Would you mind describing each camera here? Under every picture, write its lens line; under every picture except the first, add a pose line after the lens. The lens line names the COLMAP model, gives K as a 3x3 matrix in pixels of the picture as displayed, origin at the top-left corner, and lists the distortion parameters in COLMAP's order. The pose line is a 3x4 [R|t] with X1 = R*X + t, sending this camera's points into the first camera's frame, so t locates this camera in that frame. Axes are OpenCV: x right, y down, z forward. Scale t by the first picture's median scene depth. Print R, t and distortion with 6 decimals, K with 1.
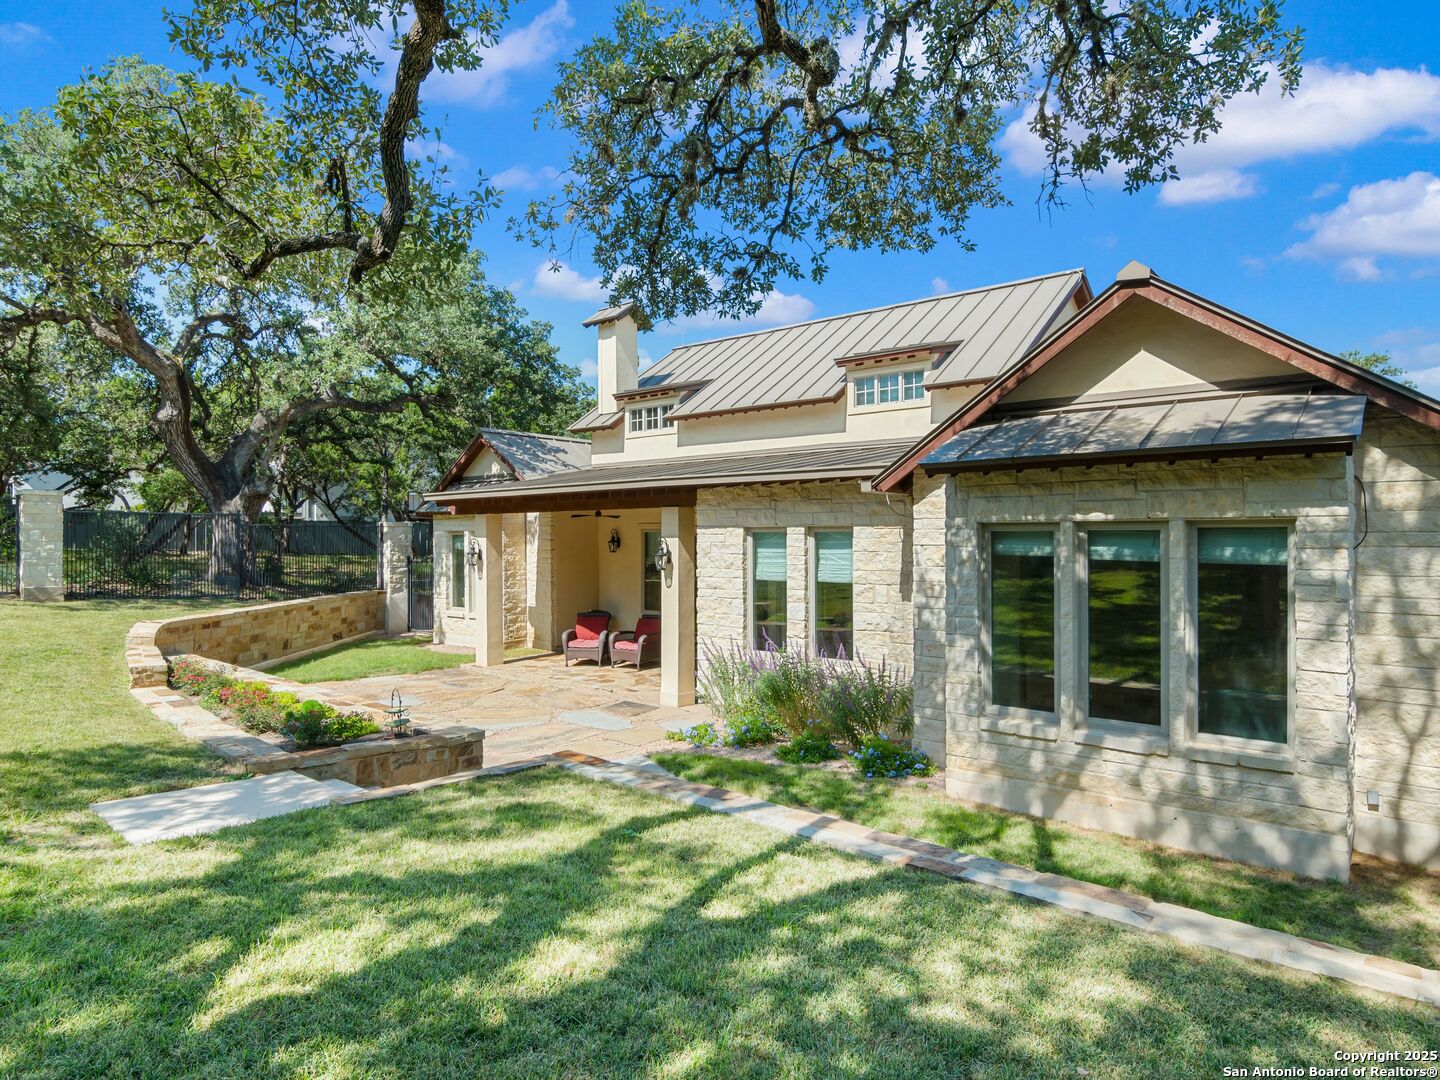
lens RADIAL K [[863.4, 0, 720.0], [0, 863.4, 540.0], [0, 0, 1]] dist [0.007325, 0.000809]
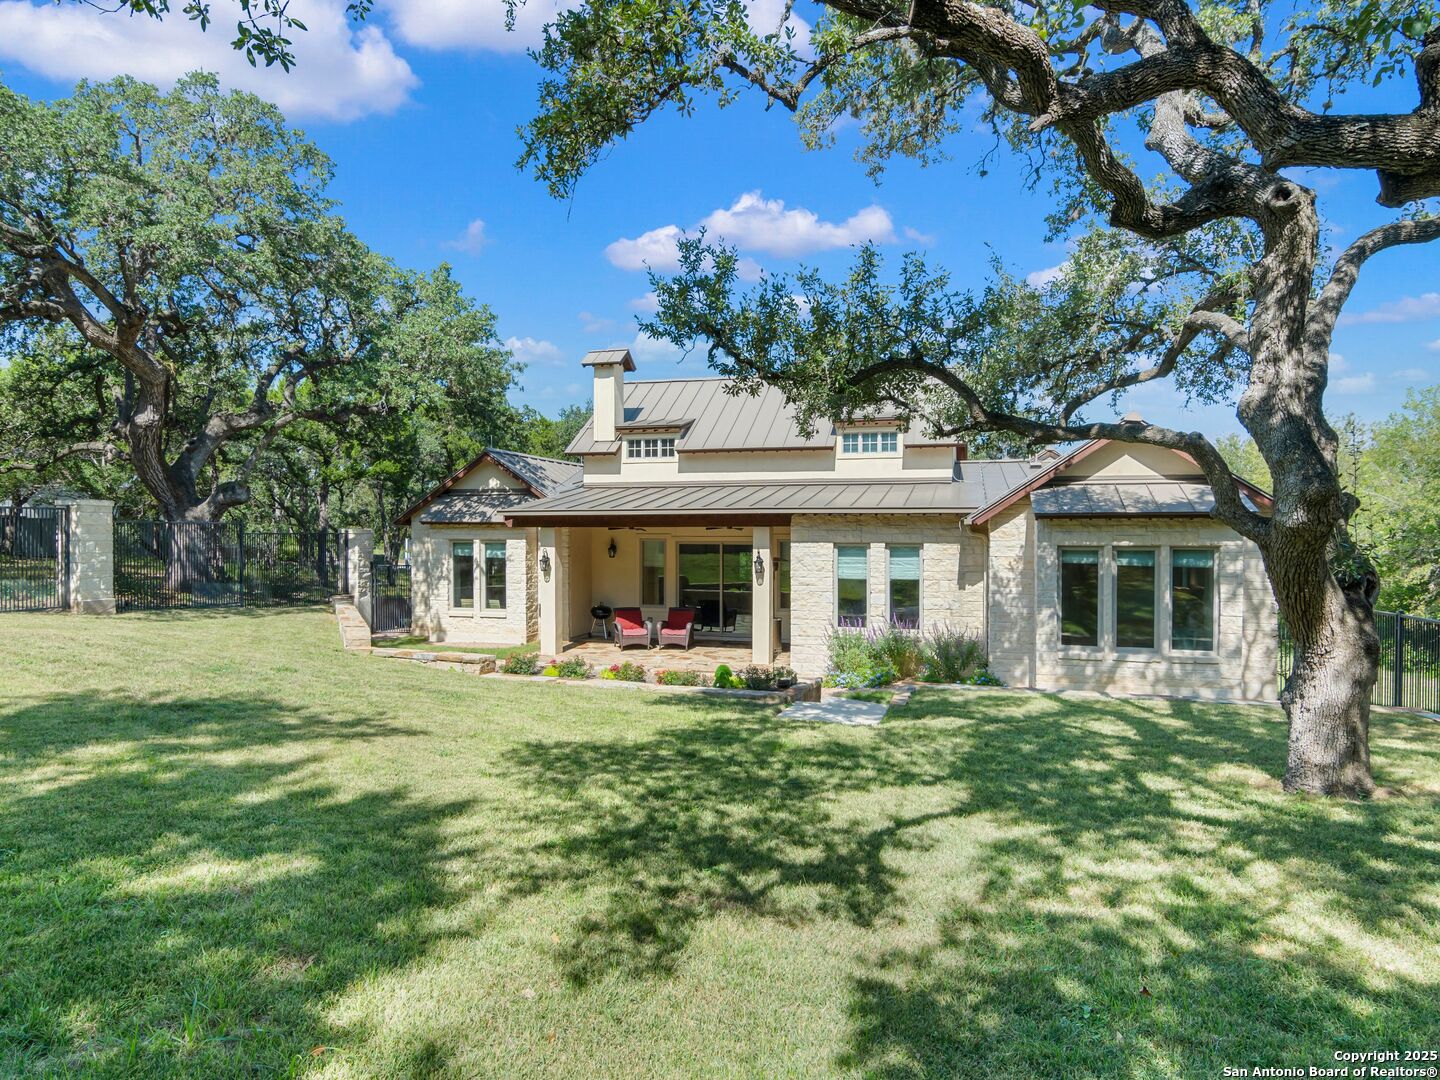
lens RADIAL K [[872.9, 0, 720.0], [0, 872.9, 540.0], [0, 0, 1]] dist [-0.004410, -0.005491]
pose [[0.910153, -0.001184, 0.414271, -0.841653], [-0.002120, 0.999970, 0.007516, -0.032968], [-0.414267, -0.007719, 0.910123, -0.287848]]
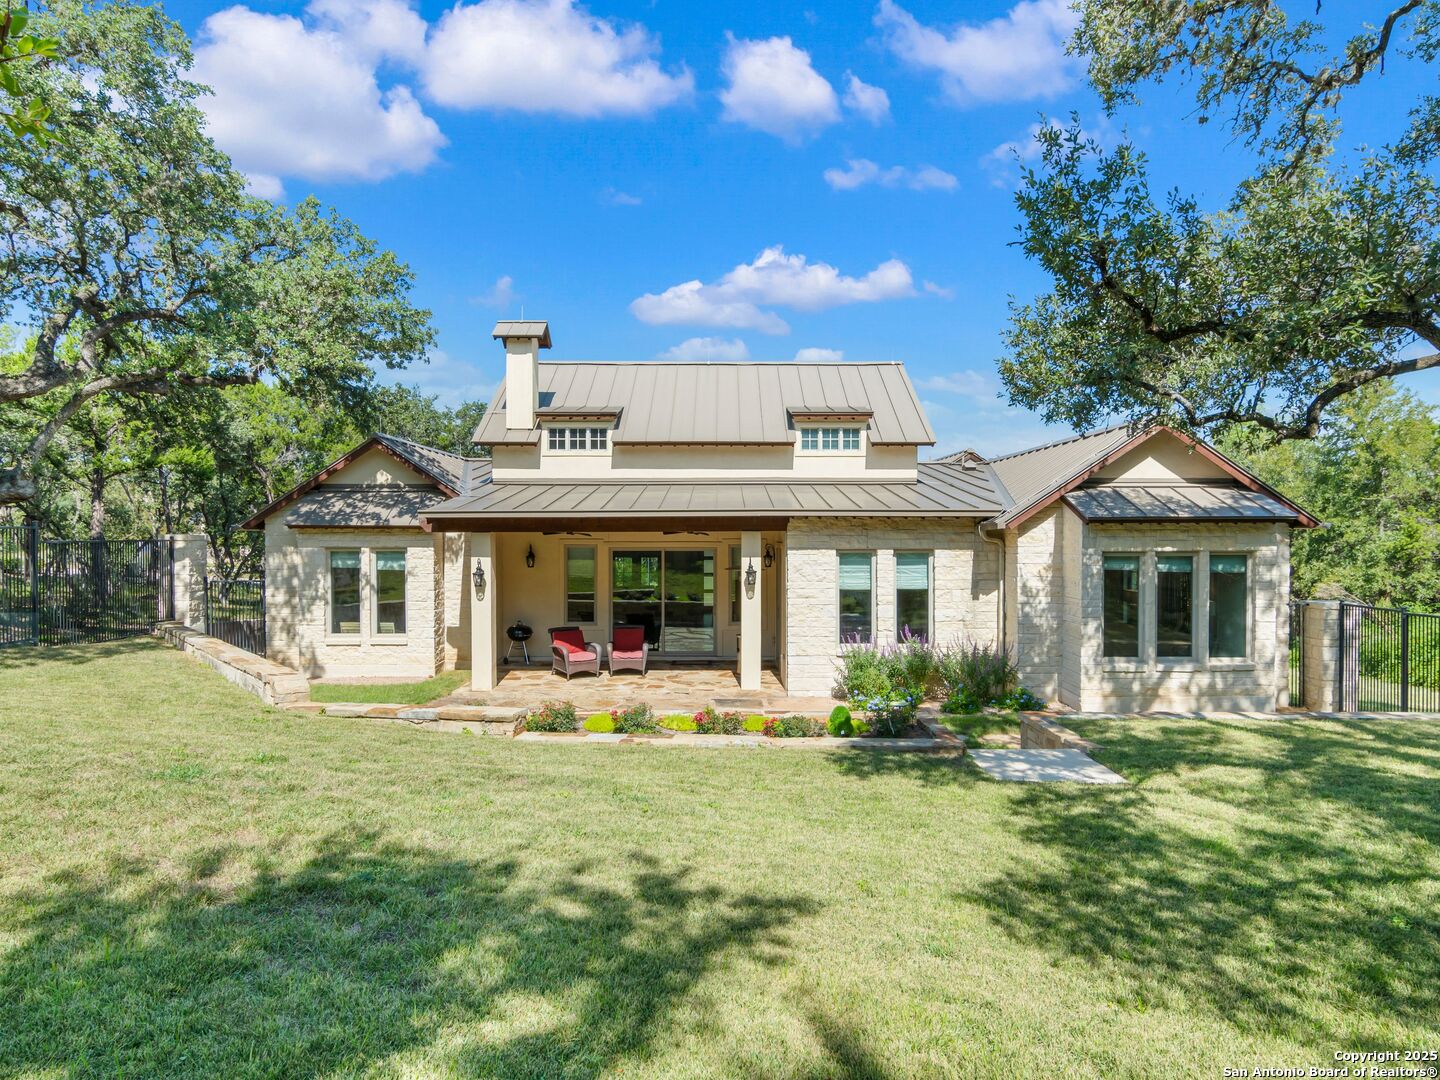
lens RADIAL K [[863.4, 0, 720.0], [0, 863.4, 540.0], [0, 0, 1]] dist [0.007325, 0.000809]
pose [[0.761193, -0.006772, 0.648490, -1.052554], [0.001495, 0.999961, 0.008688, -0.044574], [-0.648524, -0.005644, 0.761174, 0.141462]]
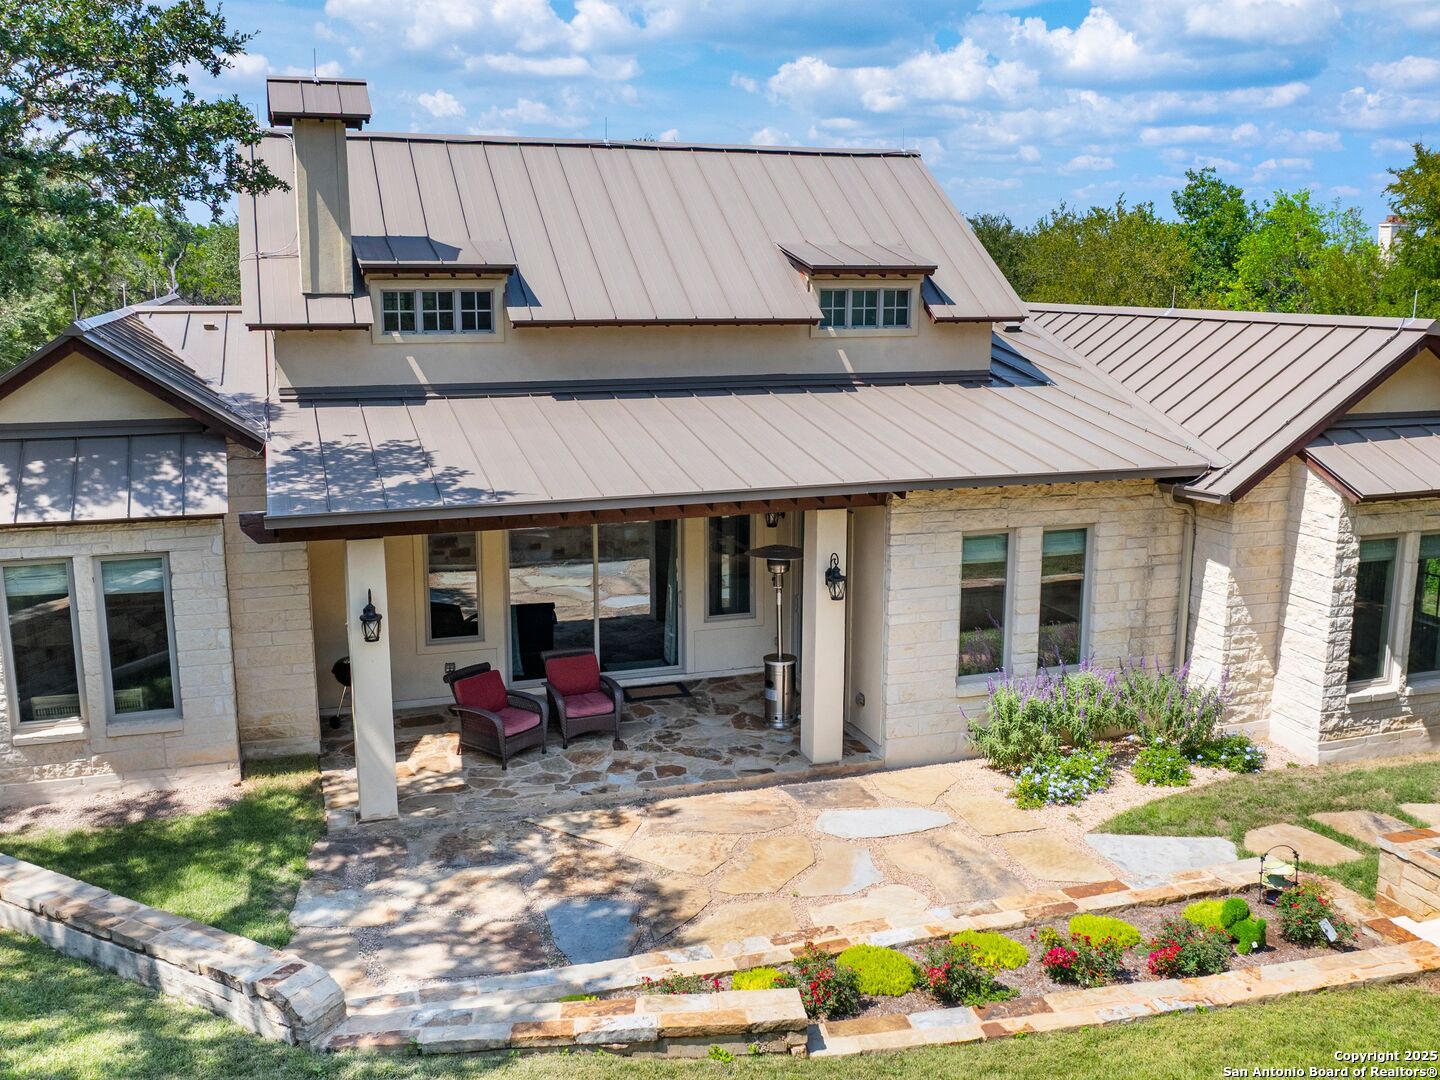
lens RADIAL K [[1377.1, 0, 720.0], [0, 1377.1, 540.0], [0, 0, 1]] dist [-0.000333, -0.007968]
pose [[0.511794, -0.170125, 0.842095, -1.293576], [-0.000291, 0.980163, 0.198195, -0.290195], [-0.859108, -0.101680, 0.501592, 0.615004]]
